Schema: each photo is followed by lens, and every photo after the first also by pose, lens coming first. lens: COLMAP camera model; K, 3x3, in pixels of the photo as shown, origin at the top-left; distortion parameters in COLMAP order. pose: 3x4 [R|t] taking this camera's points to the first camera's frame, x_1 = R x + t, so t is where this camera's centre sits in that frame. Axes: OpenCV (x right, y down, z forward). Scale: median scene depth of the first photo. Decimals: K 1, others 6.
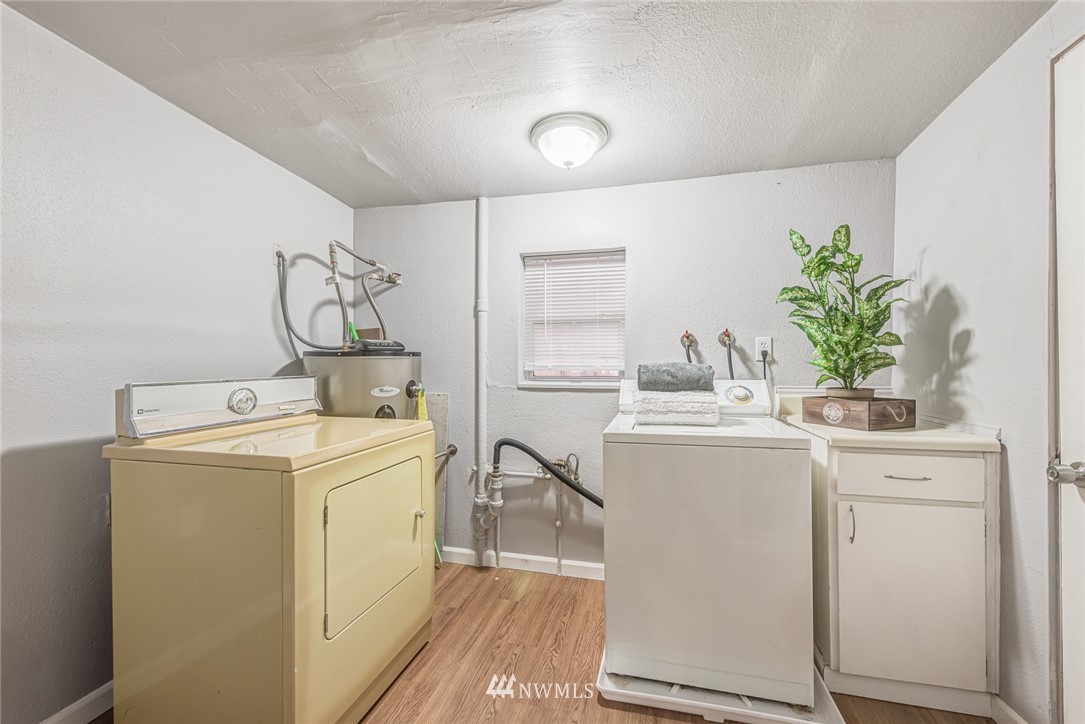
lens RADIAL K [[445.1, 0, 535.7], [0, 445.1, 358.4], [0, 0, 1]] dist [0.001065, -0.000178]
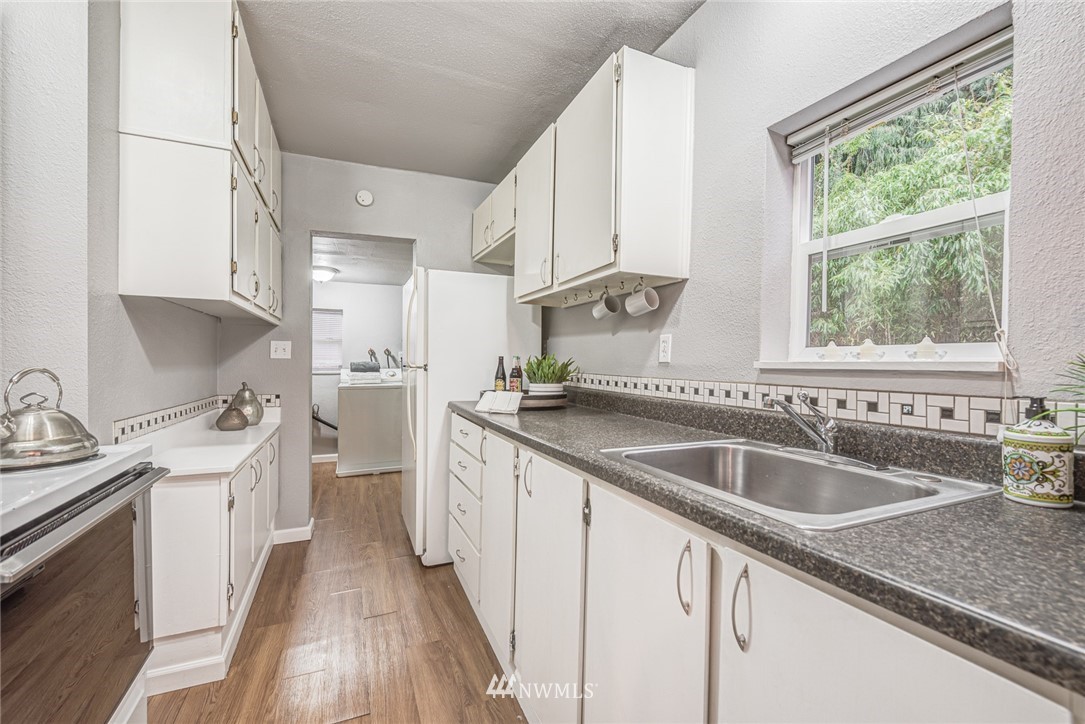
lens RADIAL K [[462.0, 0, 548.1], [0, 462.0, 359.9], [0, 0, 1]] dist [-0.002219, 0.000122]
pose [[0.783297, 0.008420, 0.621591, -0.463090], [-0.012193, 0.999924, 0.001820, -0.015650], [-0.621529, -0.009005, 0.783340, -1.556918]]
